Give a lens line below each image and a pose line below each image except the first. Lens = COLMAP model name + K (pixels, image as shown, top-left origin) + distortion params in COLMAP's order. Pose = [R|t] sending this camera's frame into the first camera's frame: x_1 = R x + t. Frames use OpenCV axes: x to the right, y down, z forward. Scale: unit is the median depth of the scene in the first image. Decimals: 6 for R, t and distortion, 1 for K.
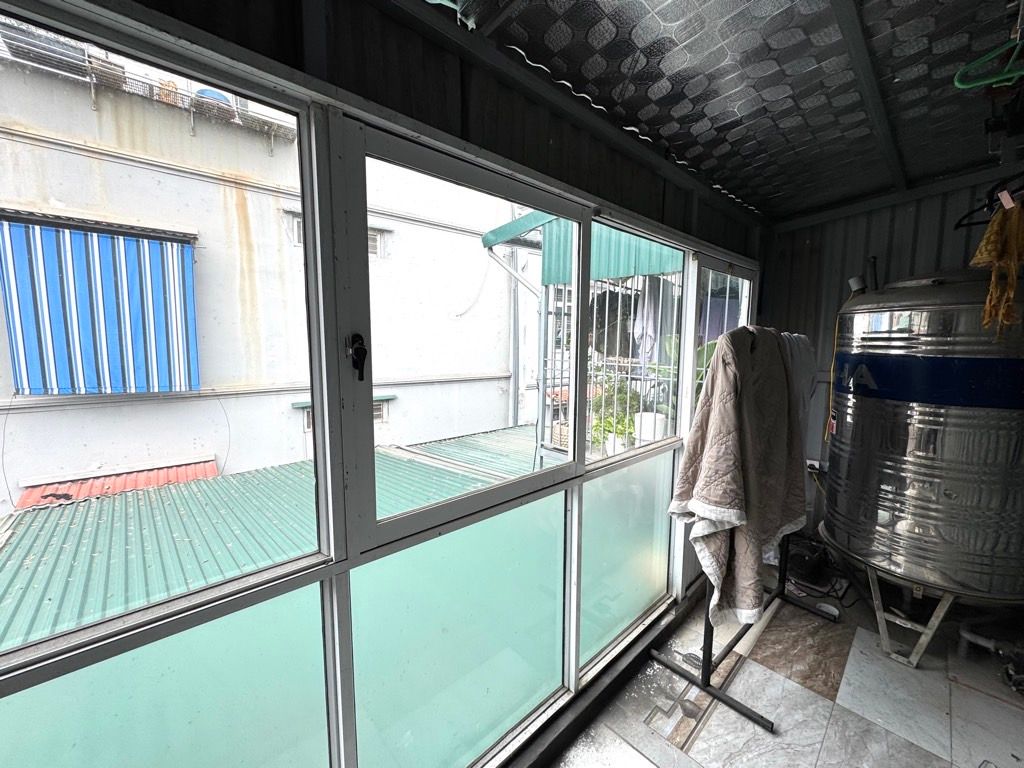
lens RADIAL K [[407.6, 0, 511.4], [0, 407.6, 381.7], [0, 0, 1]] dist [0.000102, 0.000369]
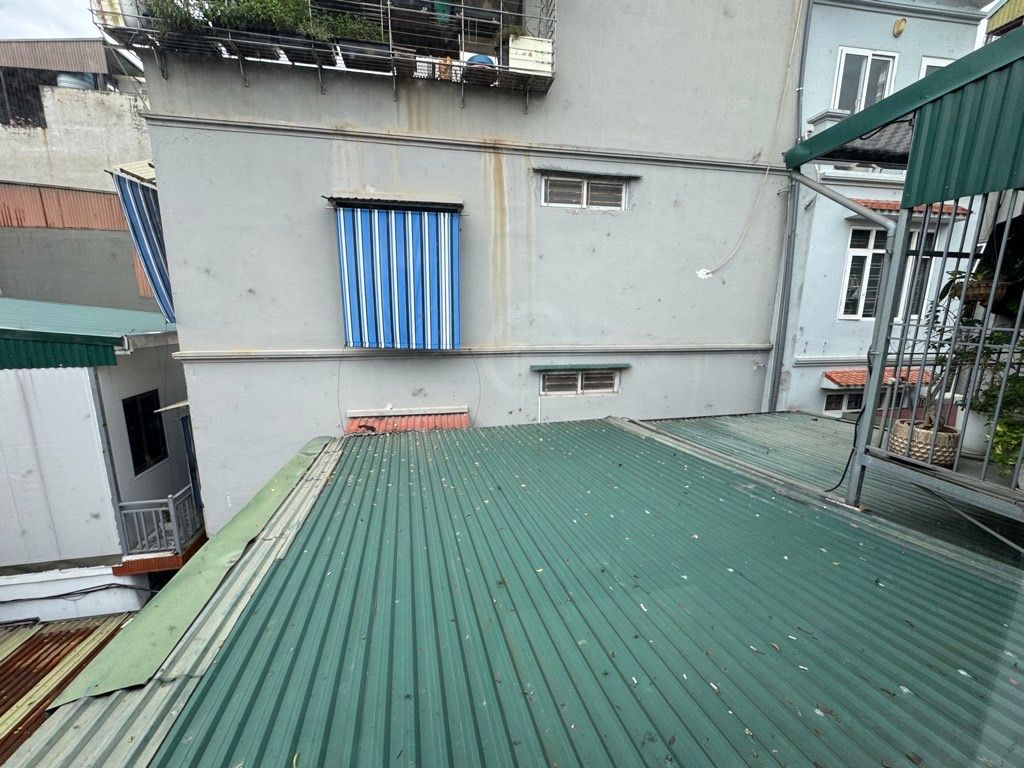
lens RADIAL K [[407.6, 0, 511.4], [0, 407.6, 381.7], [0, 0, 1]] dist [0.000102, 0.000369]
pose [[0.875505, 0.081425, -0.476299, -0.111945], [-0.045015, 0.995157, 0.087382, 0.006420], [0.481107, -0.055063, 0.874931, 0.099640]]
